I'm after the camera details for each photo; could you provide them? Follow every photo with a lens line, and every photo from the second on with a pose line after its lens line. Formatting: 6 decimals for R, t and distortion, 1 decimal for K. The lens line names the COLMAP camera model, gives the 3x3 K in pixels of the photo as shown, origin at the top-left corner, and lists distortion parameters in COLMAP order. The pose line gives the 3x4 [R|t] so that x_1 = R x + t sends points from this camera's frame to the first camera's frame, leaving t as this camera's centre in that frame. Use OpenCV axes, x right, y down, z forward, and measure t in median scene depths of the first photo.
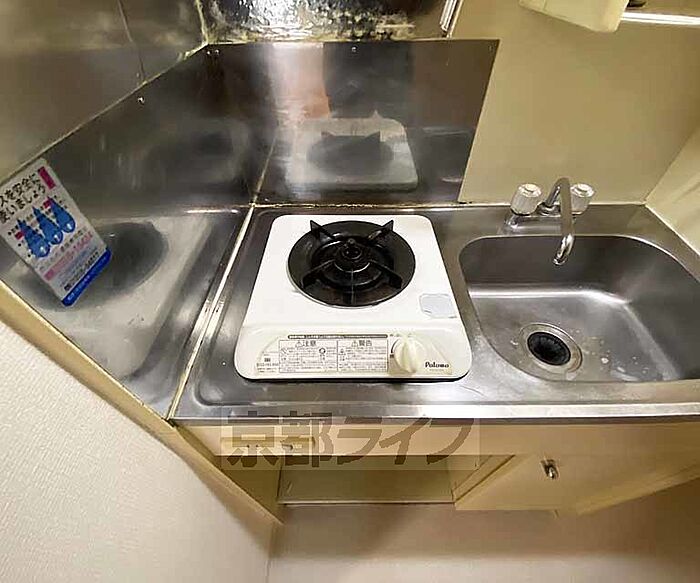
lens RADIAL K [[314.6, 0, 345.8], [0, 314.6, 298.8], [0, 0, 1]] dist [-0.002650, -0.008263]
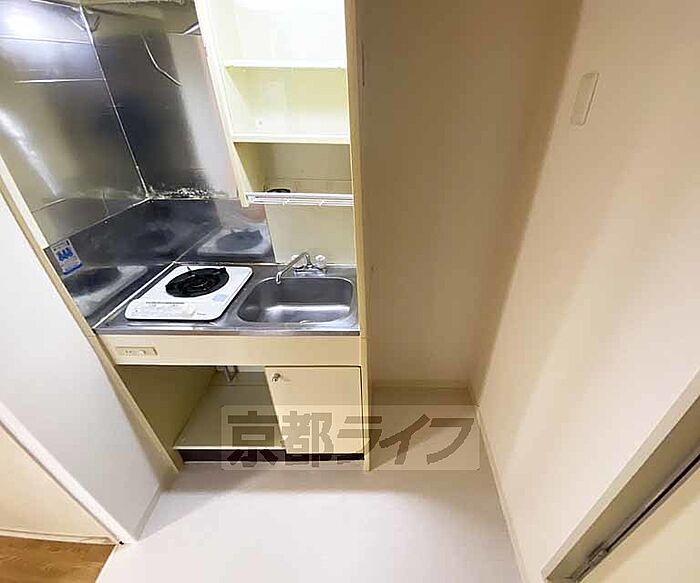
lens RADIAL K [[310.1, 0, 372.3], [0, 310.1, 293.3], [0, 0, 1]] dist [-0.010069, -0.003701]
pose [[0.999776, 0.017311, 0.012211, 1.391326], [-0.013475, 0.964435, -0.263978, 0.581798], [-0.016346, 0.263754, 0.964451, -1.281367]]
